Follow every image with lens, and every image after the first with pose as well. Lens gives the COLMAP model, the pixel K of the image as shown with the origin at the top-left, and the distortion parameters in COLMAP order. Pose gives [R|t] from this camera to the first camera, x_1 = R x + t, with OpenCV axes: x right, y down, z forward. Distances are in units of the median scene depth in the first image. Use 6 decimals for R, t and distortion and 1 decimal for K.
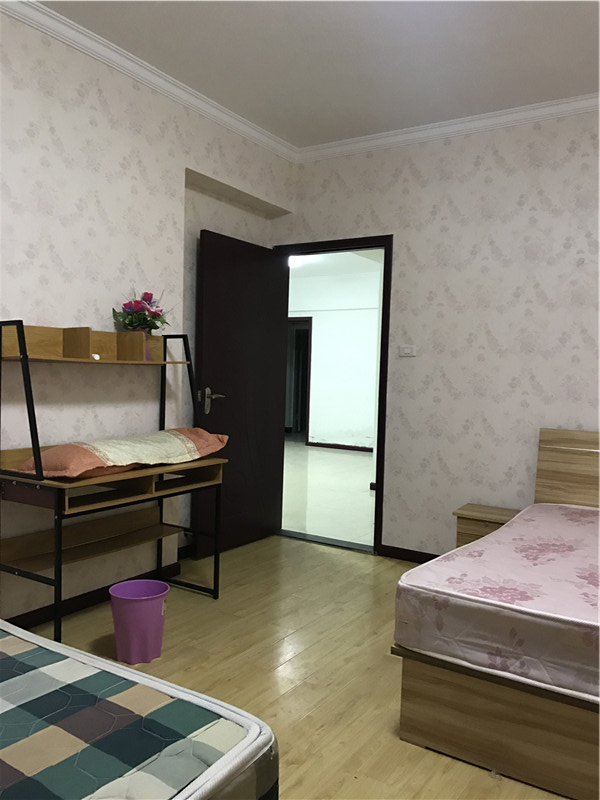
lens RADIAL K [[658.1, 0, 307.9], [0, 658.1, 402.8], [0, 0, 1]] dist [0.033452, -0.032765]
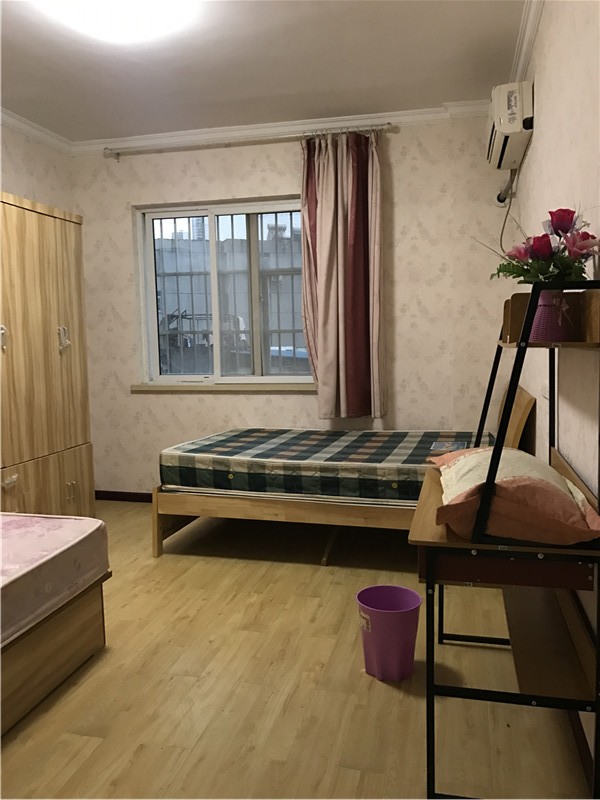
lens RADIAL K [[658.1, 0, 299.3], [0, 658.1, 400.4], [0, 0, 1]] dist [0.033452, -0.032765]
pose [[-0.947432, 0.013161, -0.319687, 0.110987], [-0.029992, 0.991101, 0.129687, -0.076095], [0.318549, 0.132457, -0.938606, 1.340797]]
